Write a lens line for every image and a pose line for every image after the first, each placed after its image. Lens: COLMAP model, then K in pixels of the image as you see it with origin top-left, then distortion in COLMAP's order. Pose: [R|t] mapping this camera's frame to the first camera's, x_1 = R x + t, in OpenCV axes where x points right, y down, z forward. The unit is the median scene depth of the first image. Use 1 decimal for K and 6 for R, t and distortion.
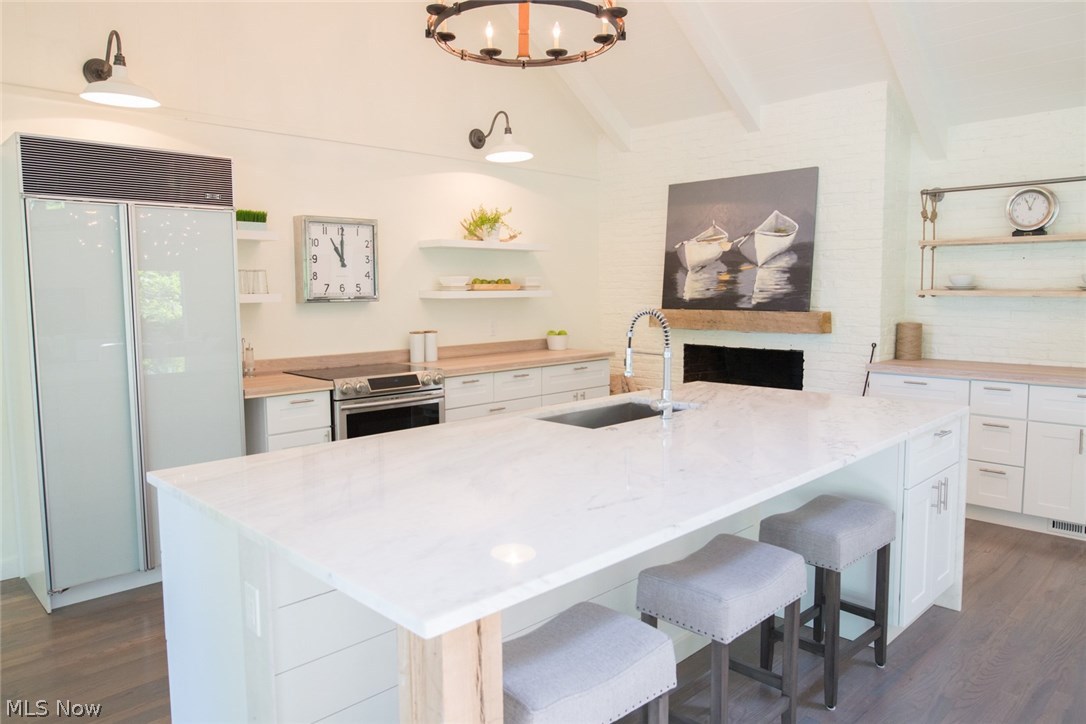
lens RADIAL K [[742.7, 0, 540.4], [0, 742.7, 363.2], [0, 0, 1]] dist [-0.018193, 0.005245]
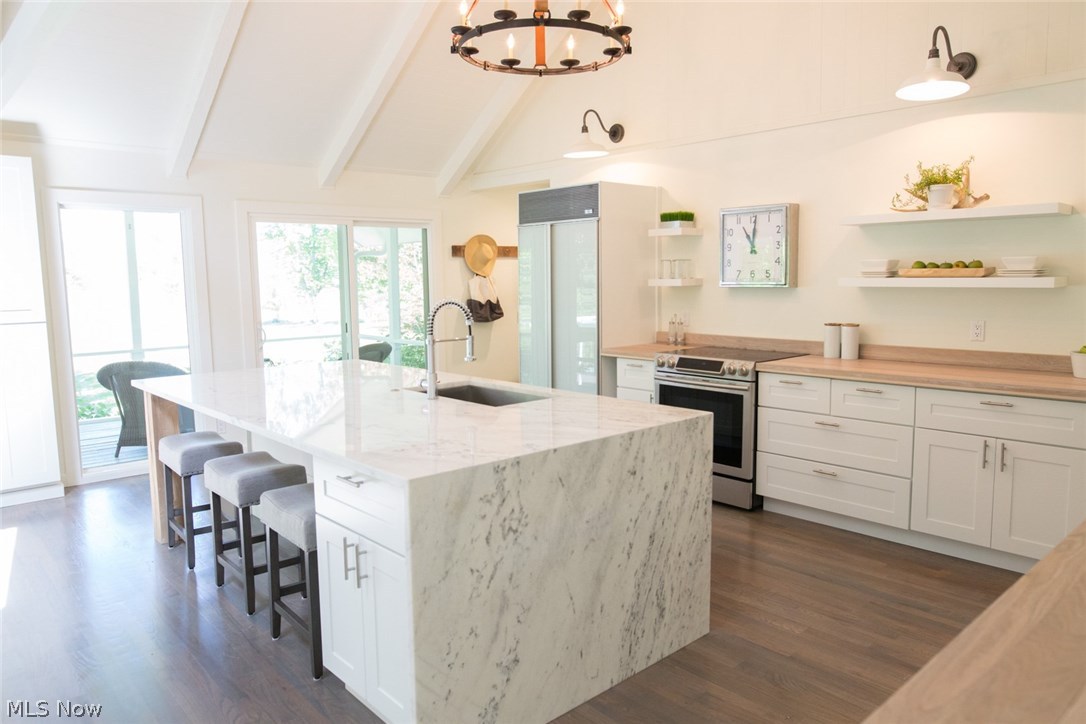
lens RADIAL K [[742.7, 0, 541.0], [0, 742.7, 355.6], [0, 0, 1]] dist [-0.018193, 0.005245]
pose [[-0.035869, 0.114807, -0.992740, 0.795760], [-0.090917, 0.988885, 0.117646, -0.083775], [0.995212, 0.094477, -0.025033, 0.744388]]
